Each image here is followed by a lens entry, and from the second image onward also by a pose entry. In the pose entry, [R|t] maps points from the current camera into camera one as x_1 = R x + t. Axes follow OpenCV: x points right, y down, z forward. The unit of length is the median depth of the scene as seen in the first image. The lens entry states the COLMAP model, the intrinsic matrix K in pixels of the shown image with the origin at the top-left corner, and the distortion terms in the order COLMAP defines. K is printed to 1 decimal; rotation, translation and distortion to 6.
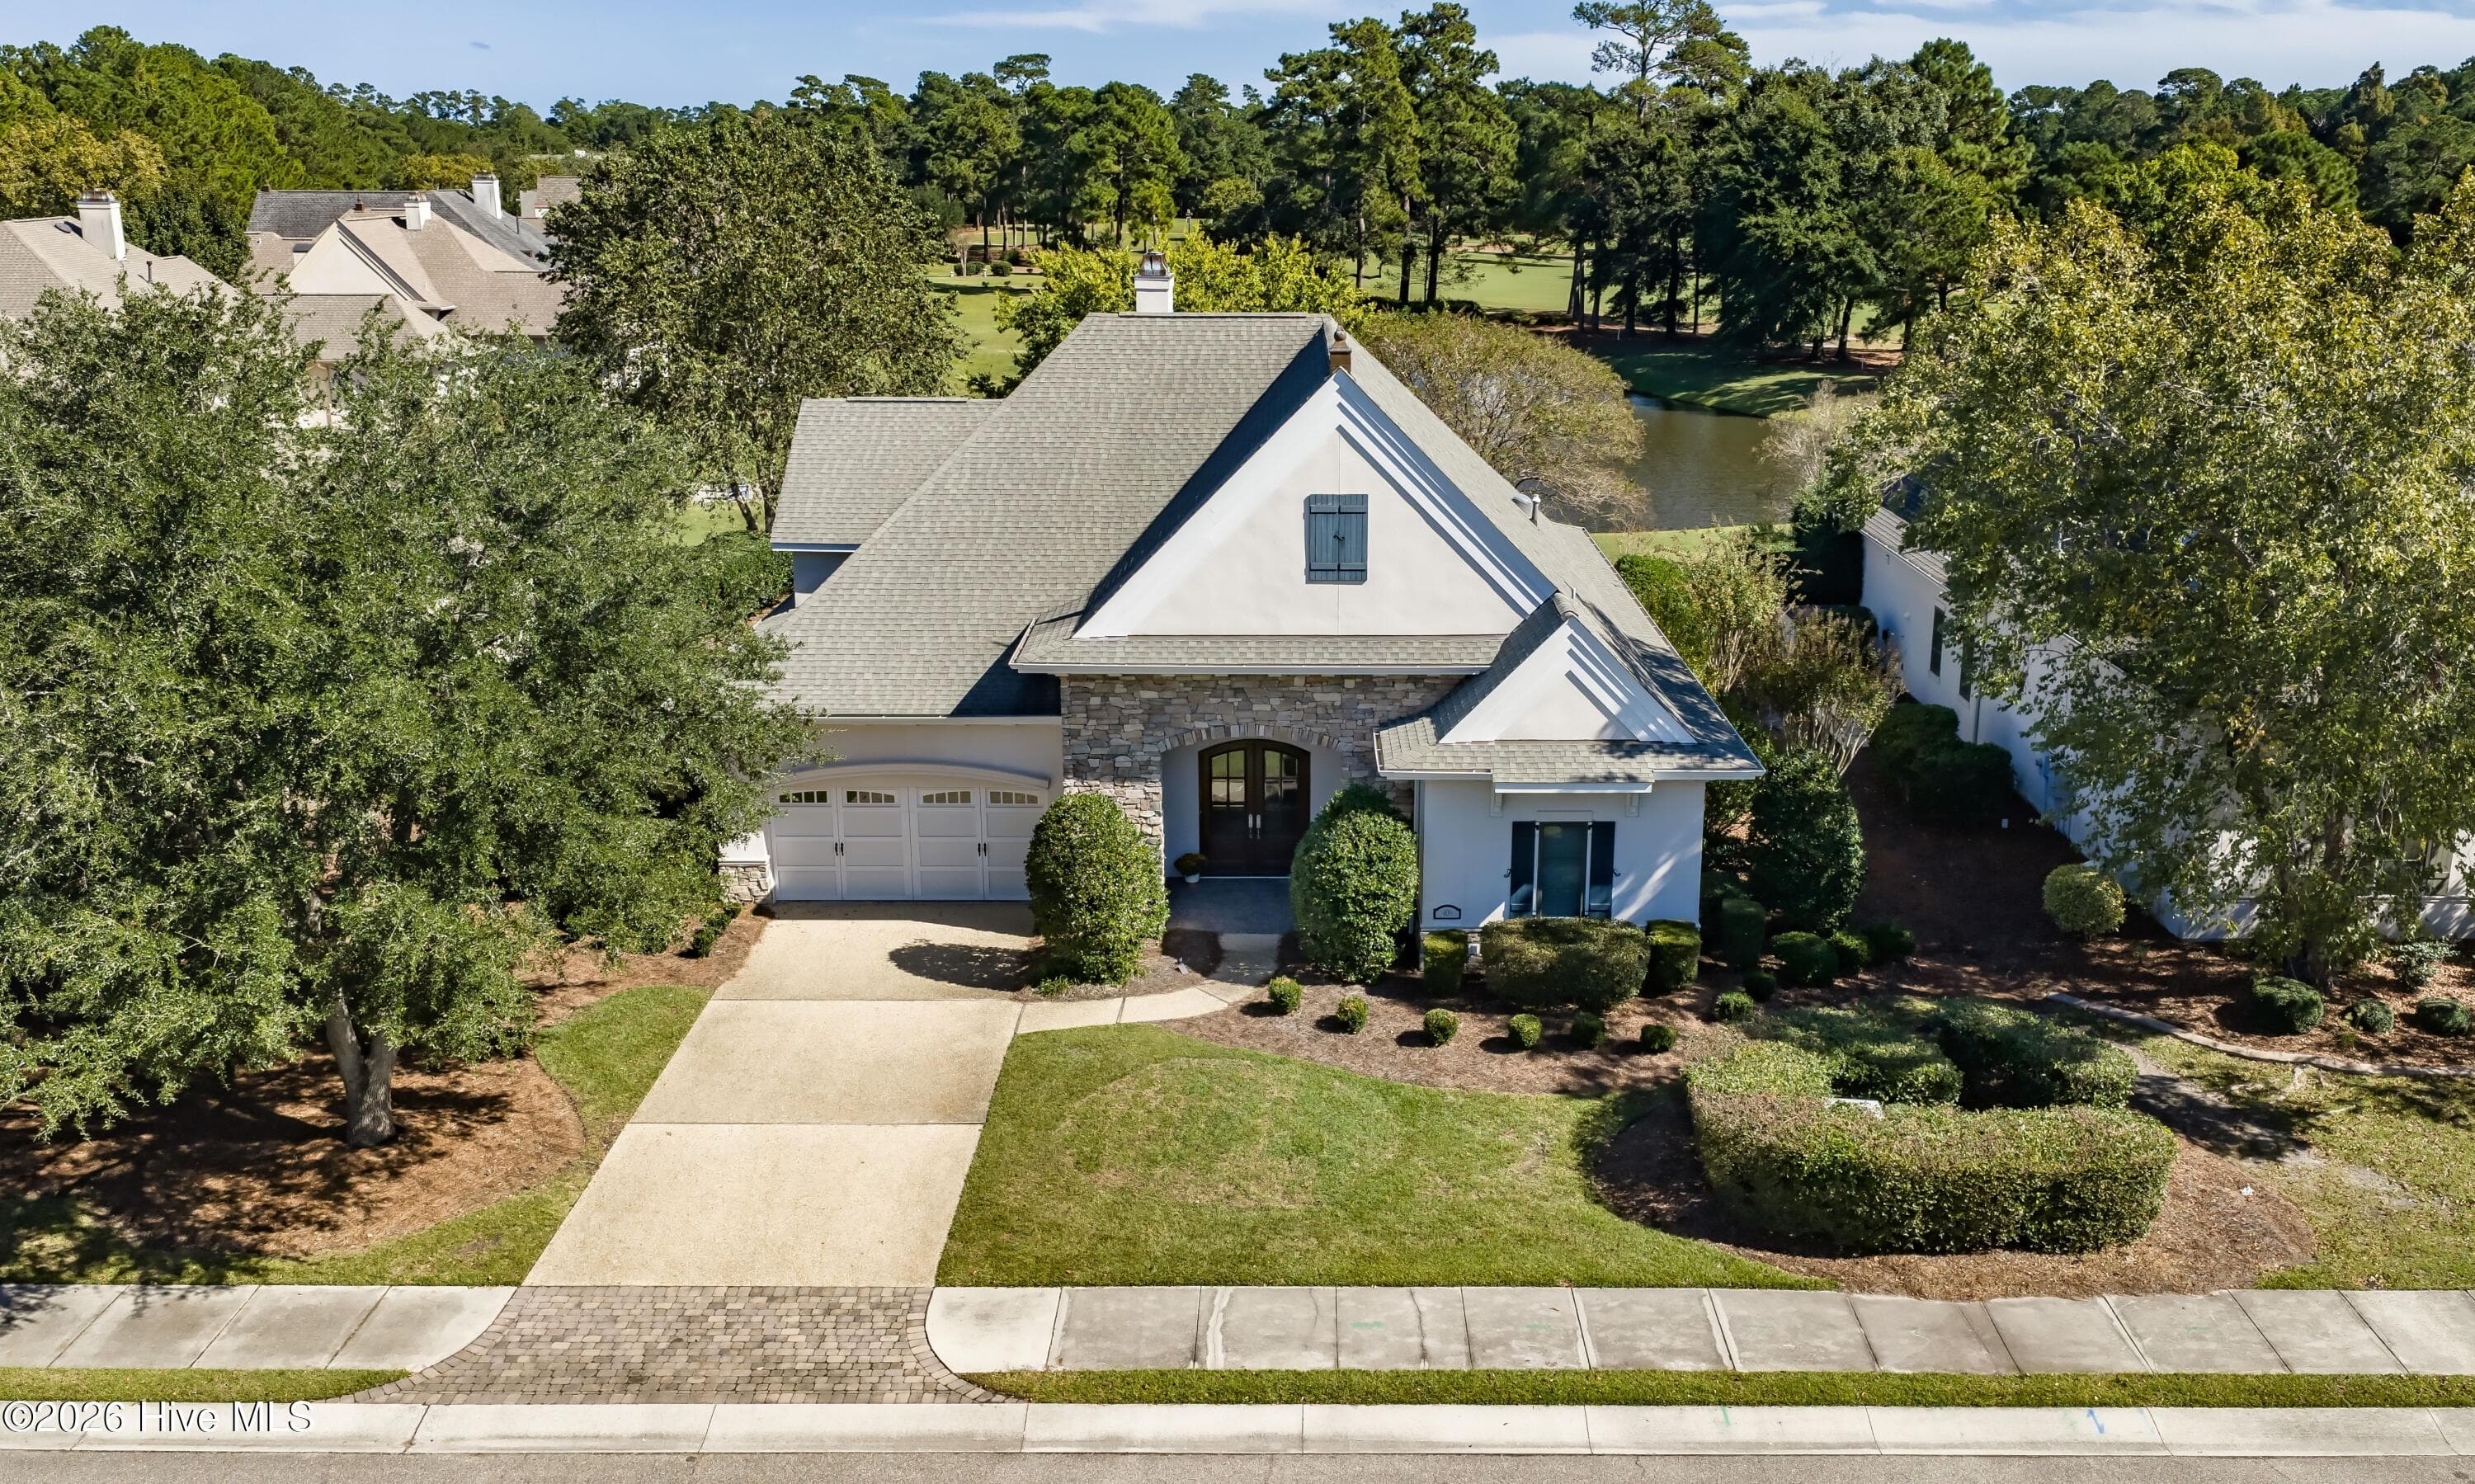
lens RADIAL K [[2170.7, 0, 1318.8], [0, 2170.7, 757.8], [0, 0, 1]] dist [0.022415, -0.042553]
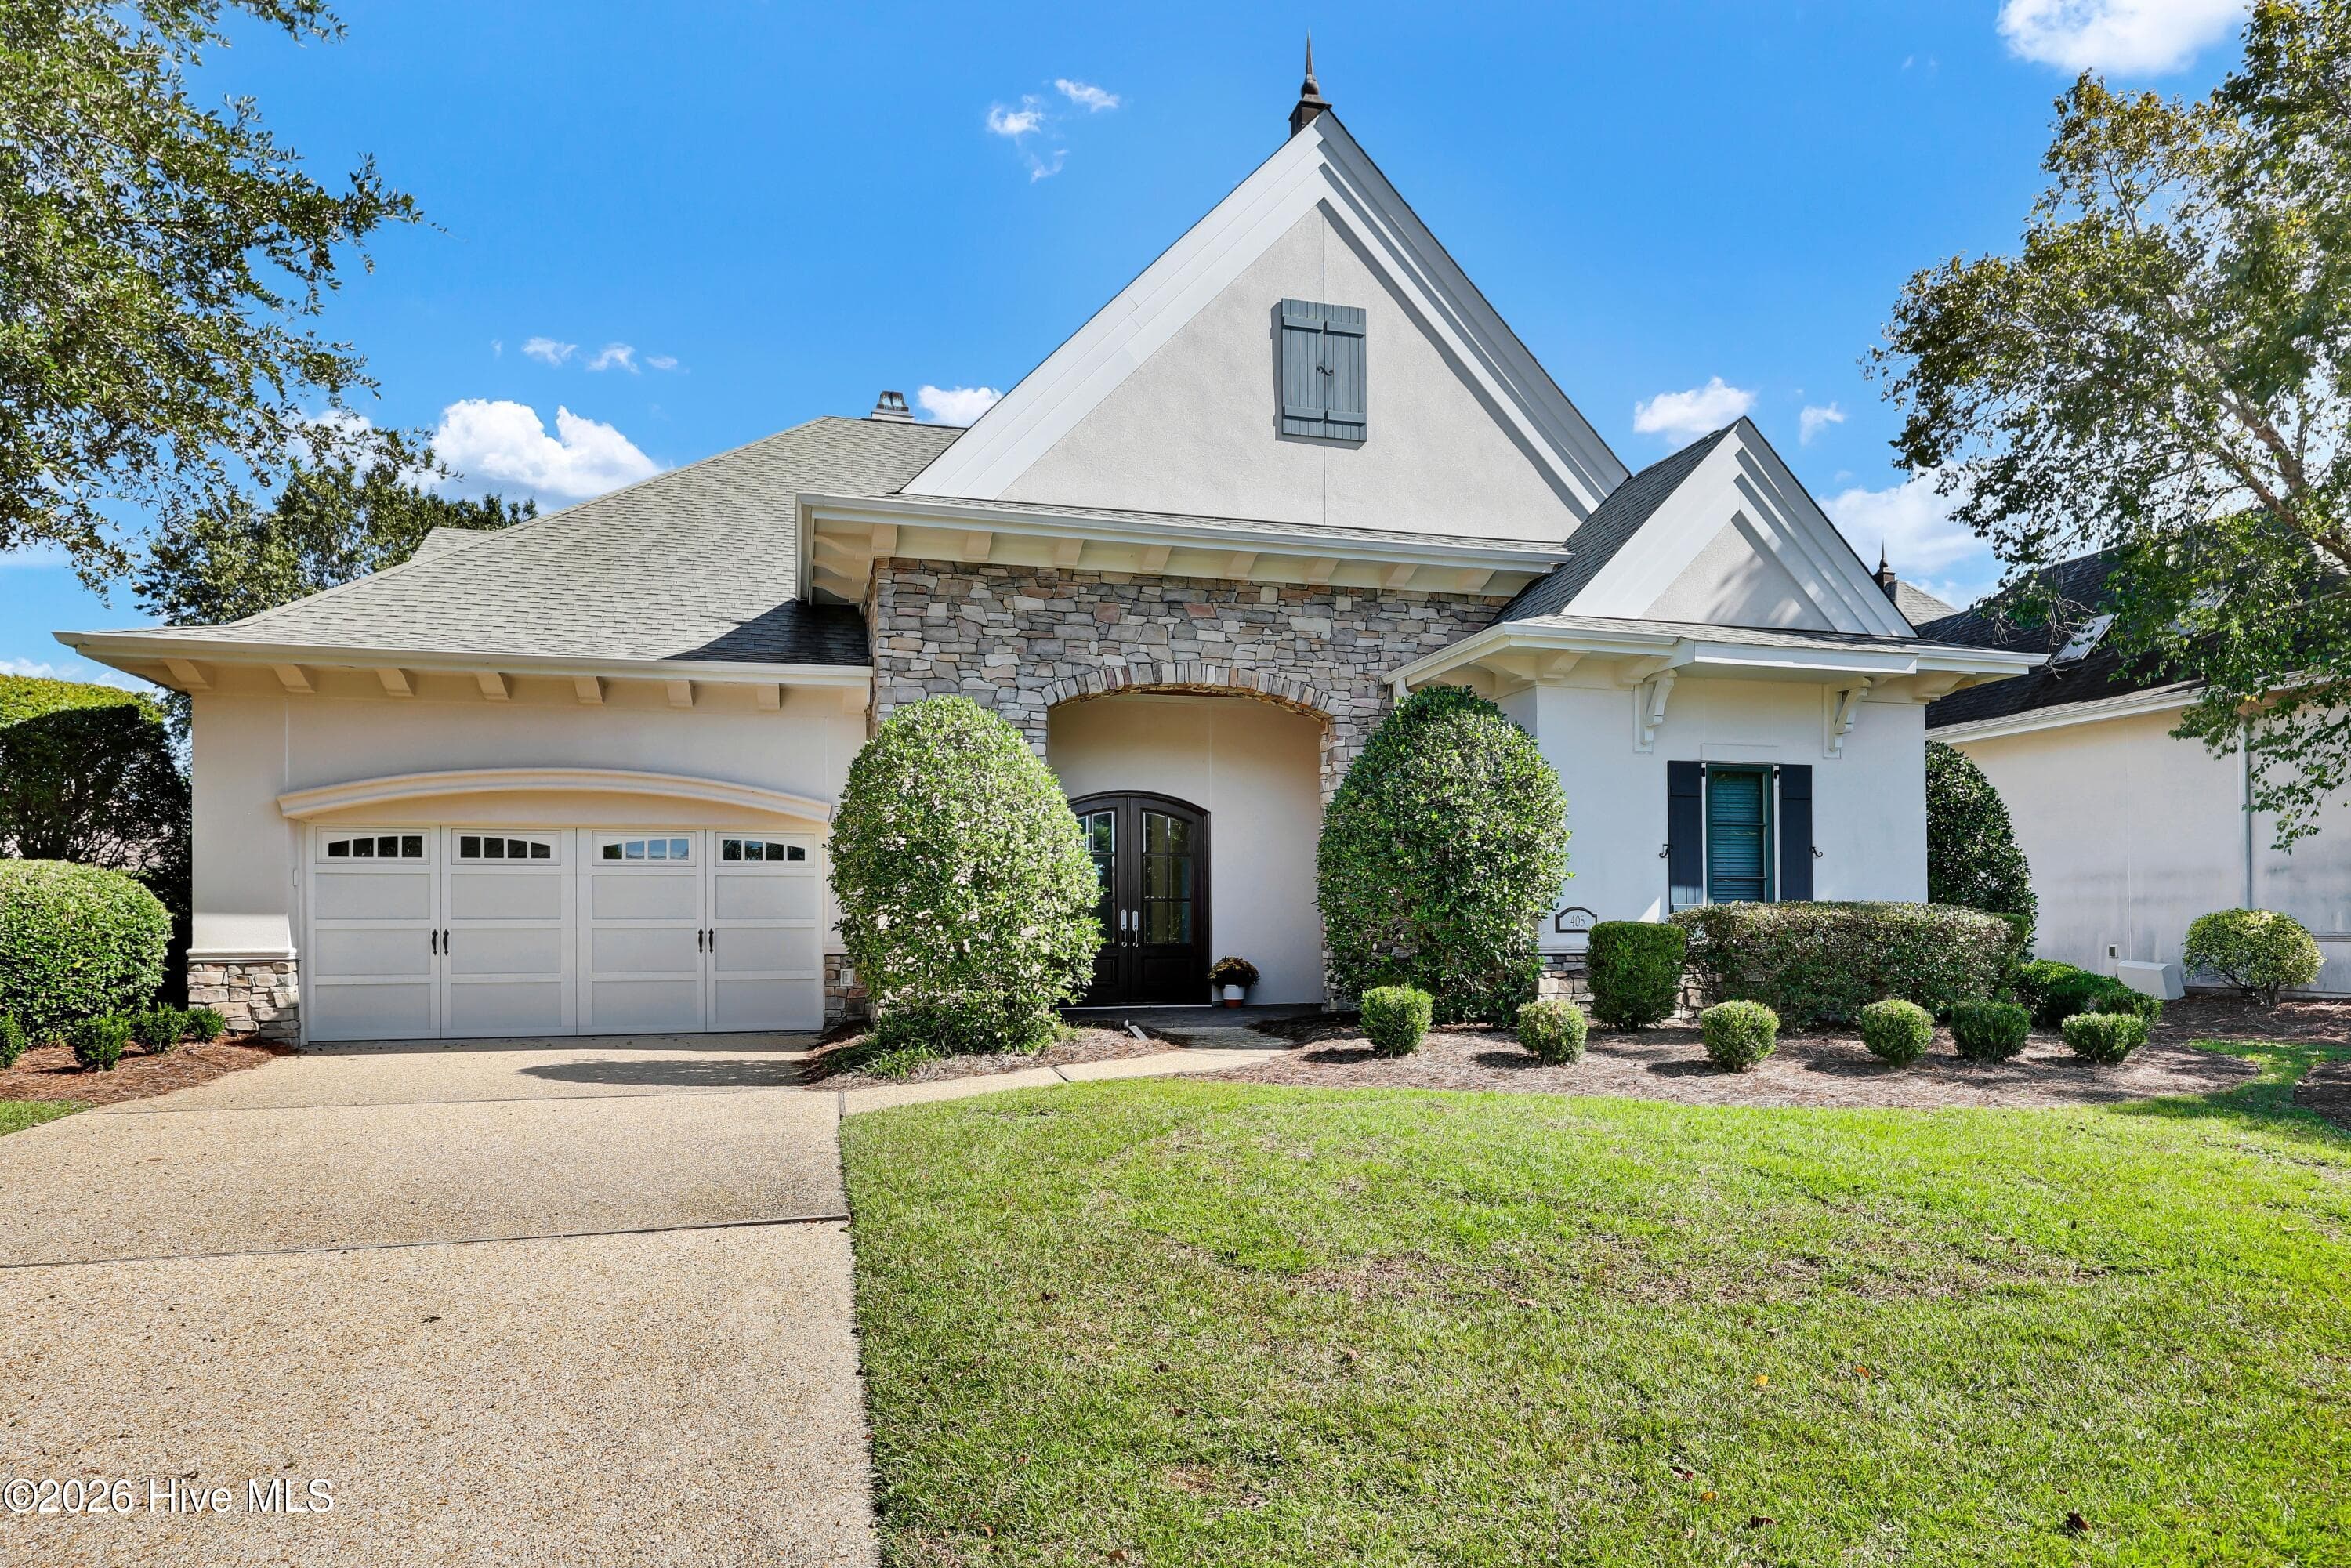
lens RADIAL K [[1369.4, 0, 1171.6], [0, 1369.4, 913.2], [0, 0, 1]] dist [0.001829, -0.001721]
pose [[0.967626, -0.005635, 0.252327, -0.142597], [0.076999, 0.958681, -0.273866, 0.165693], [-0.240358, 0.284428, 0.928078, 0.701490]]
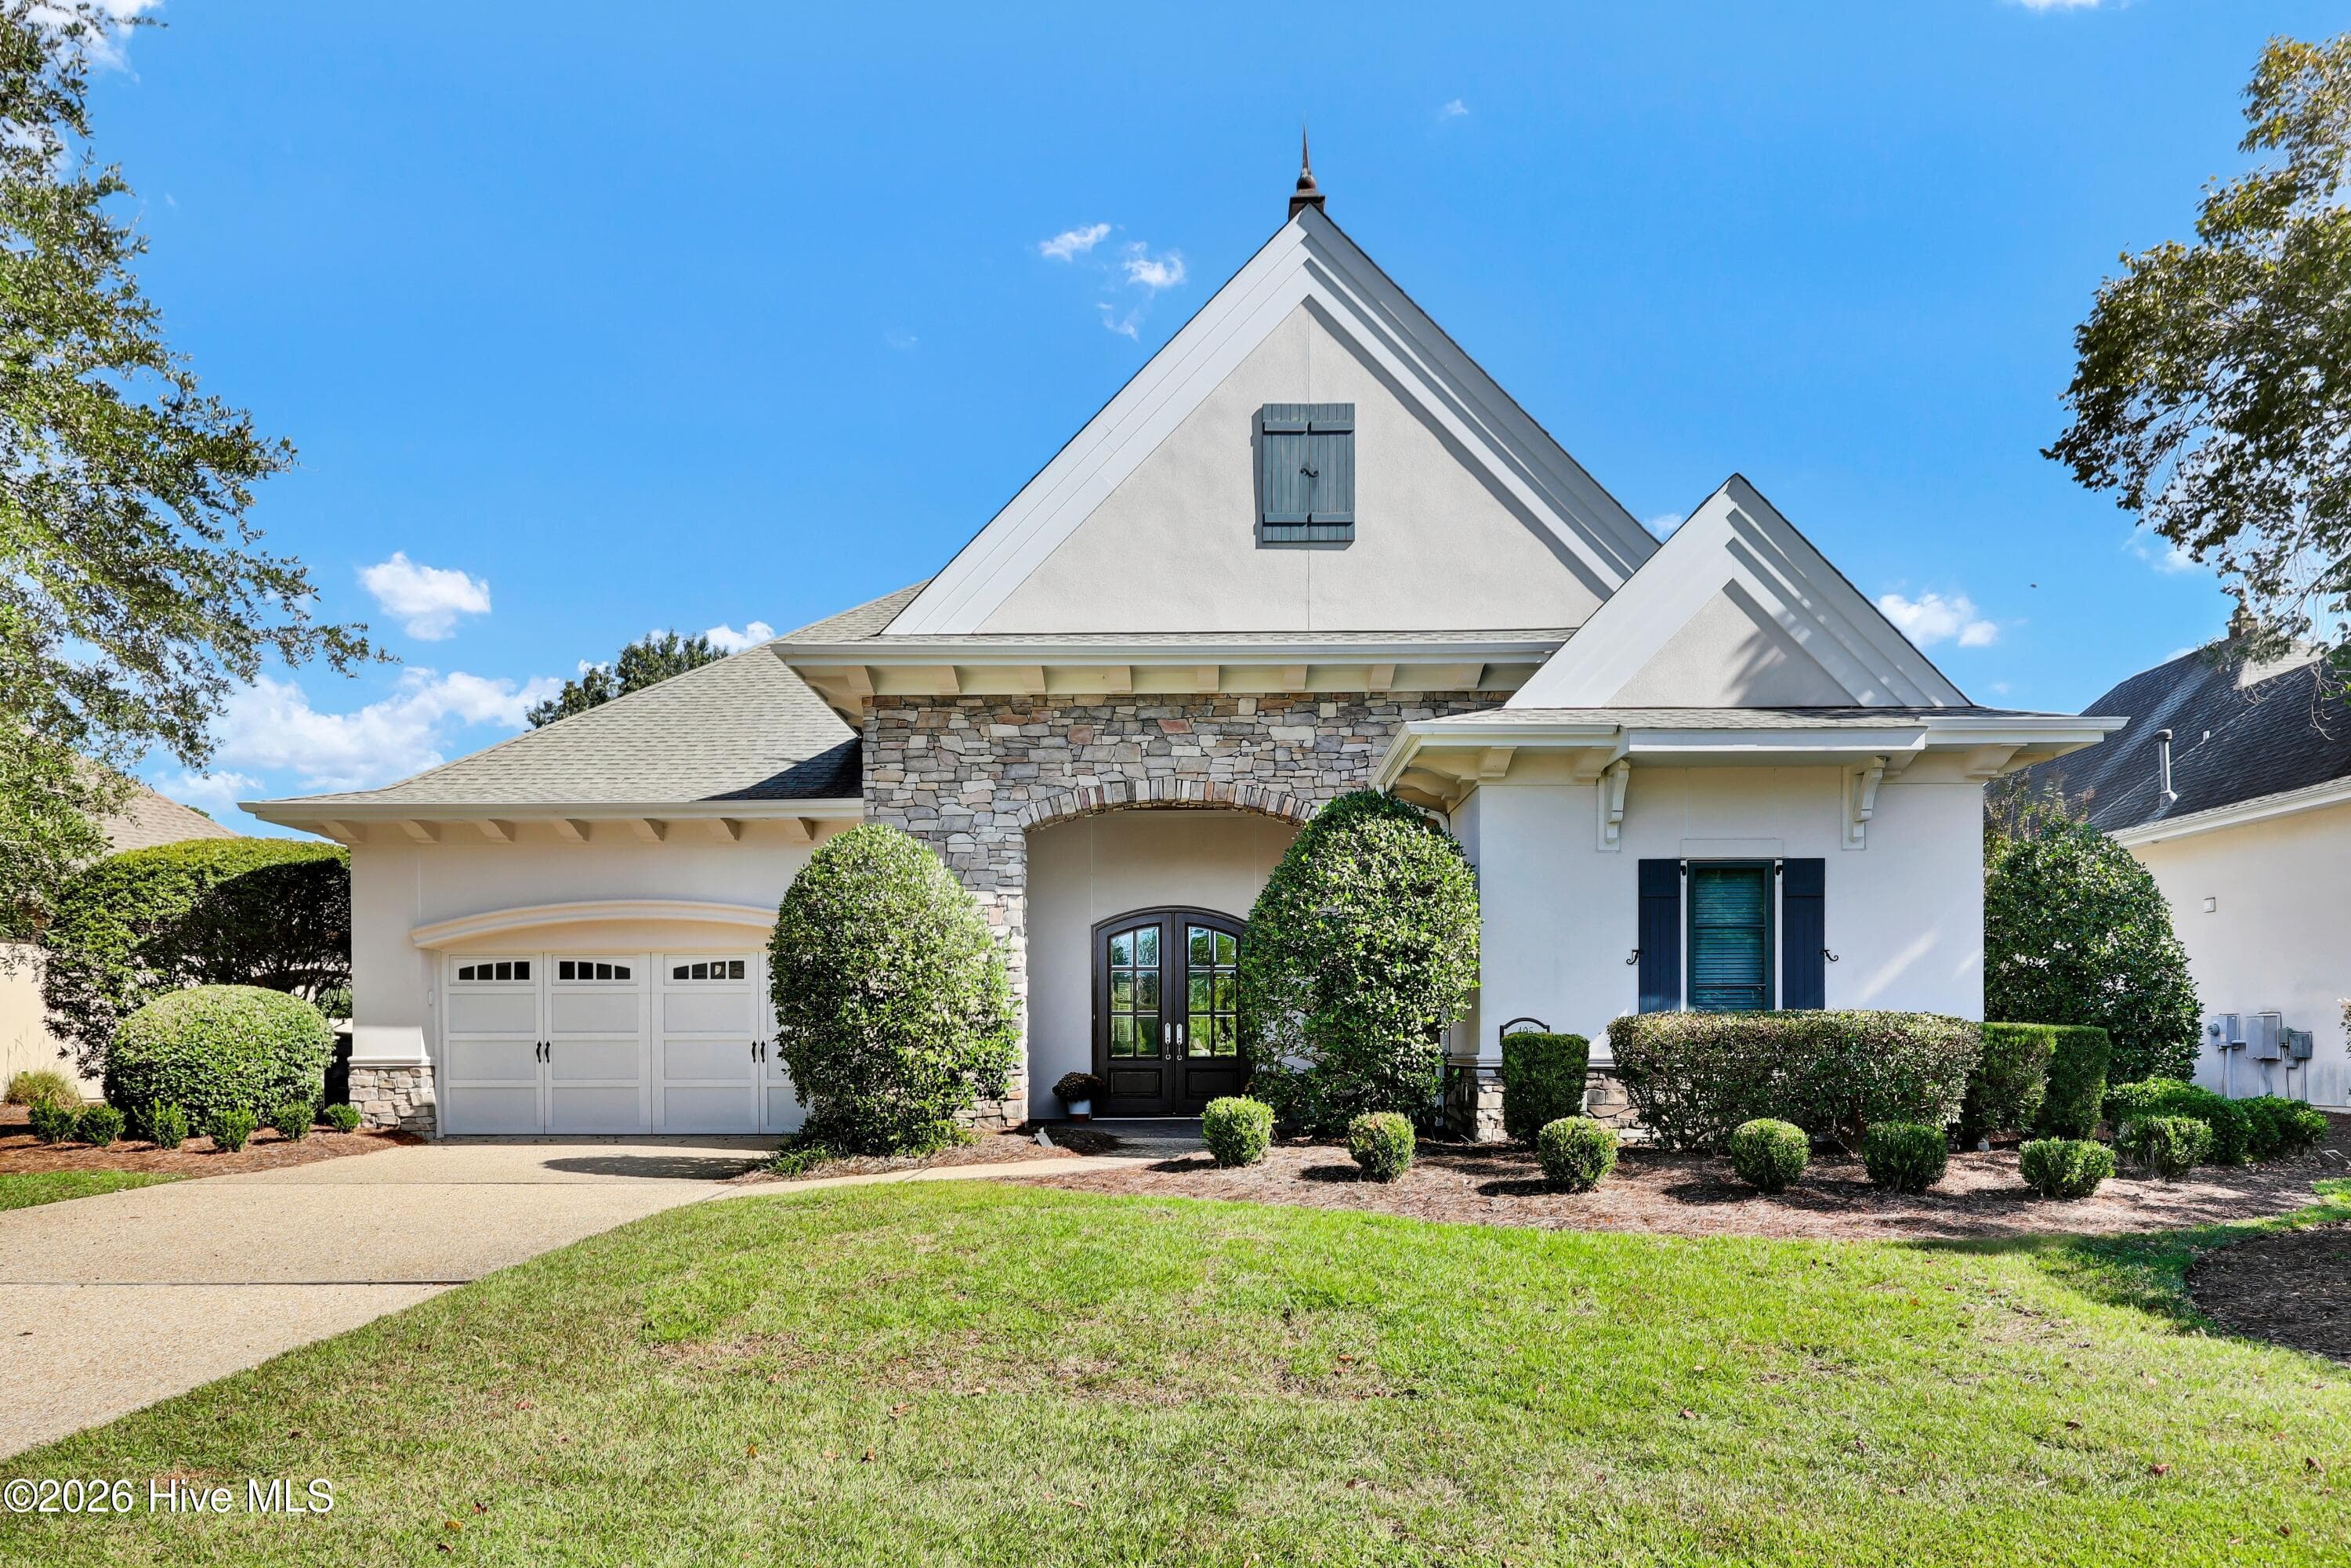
lens RADIAL K [[1369.4, 0, 1179.9], [0, 1369.4, 1058.4], [0, 0, 1]] dist [0.001829, -0.001721]
pose [[0.999774, -0.006214, -0.020314, -0.021854], [0.000570, 0.963767, -0.266745, 0.174303], [0.021235, 0.266673, 0.963553, 0.682176]]
